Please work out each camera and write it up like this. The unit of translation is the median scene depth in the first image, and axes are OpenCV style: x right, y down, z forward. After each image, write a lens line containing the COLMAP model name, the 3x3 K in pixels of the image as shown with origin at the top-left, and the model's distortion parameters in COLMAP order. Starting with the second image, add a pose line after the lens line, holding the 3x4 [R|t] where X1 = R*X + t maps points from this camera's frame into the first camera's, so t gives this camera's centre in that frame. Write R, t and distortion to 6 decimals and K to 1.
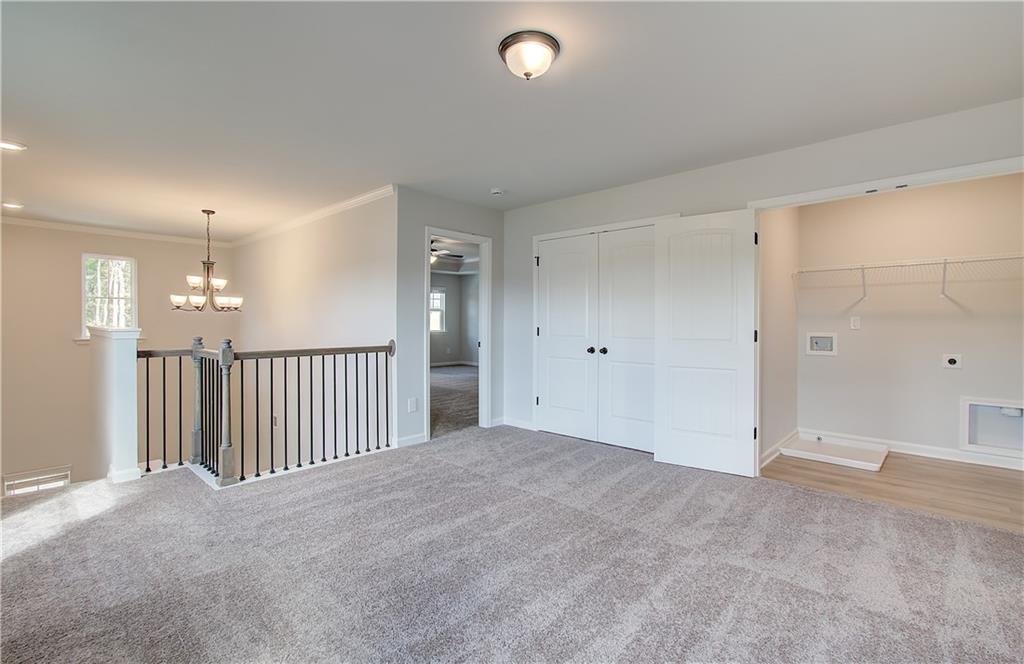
lens RADIAL K [[448.7, 0, 507.2], [0, 448.7, 331.7], [0, 0, 1]] dist [0.000532, 0.006222]
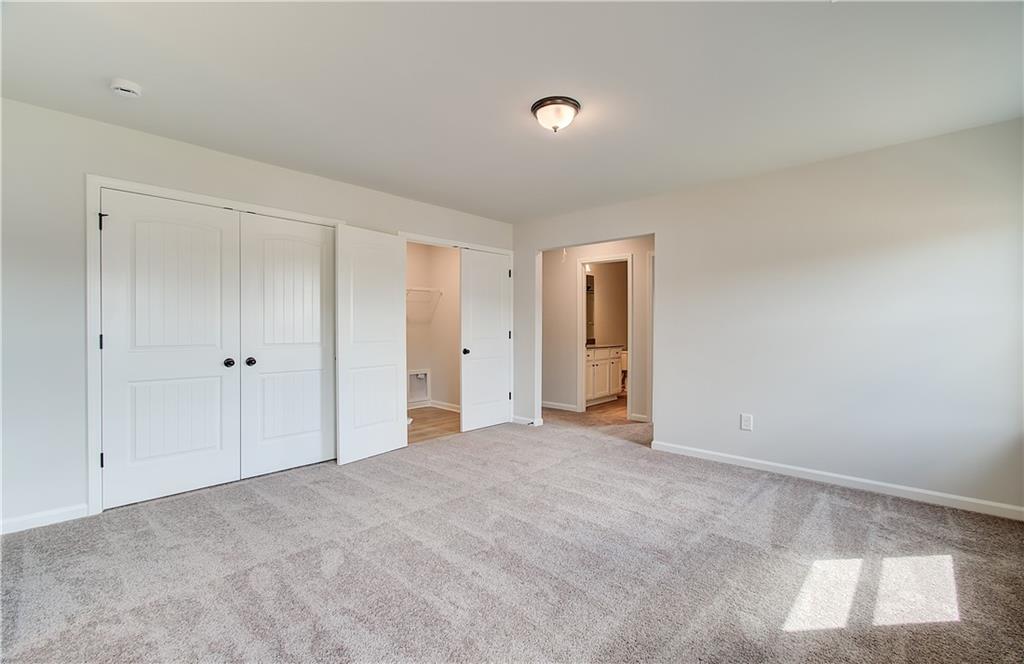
lens RADIAL K [[448.7, 0, 507.2], [0, 448.7, 331.7], [0, 0, 1]] dist [0.000532, 0.006222]
pose [[0.029207, -0.011409, 0.999508, -0.683691], [0.018001, 0.999779, 0.010886, -0.013263], [-0.999411, 0.017674, 0.029406, 0.621483]]
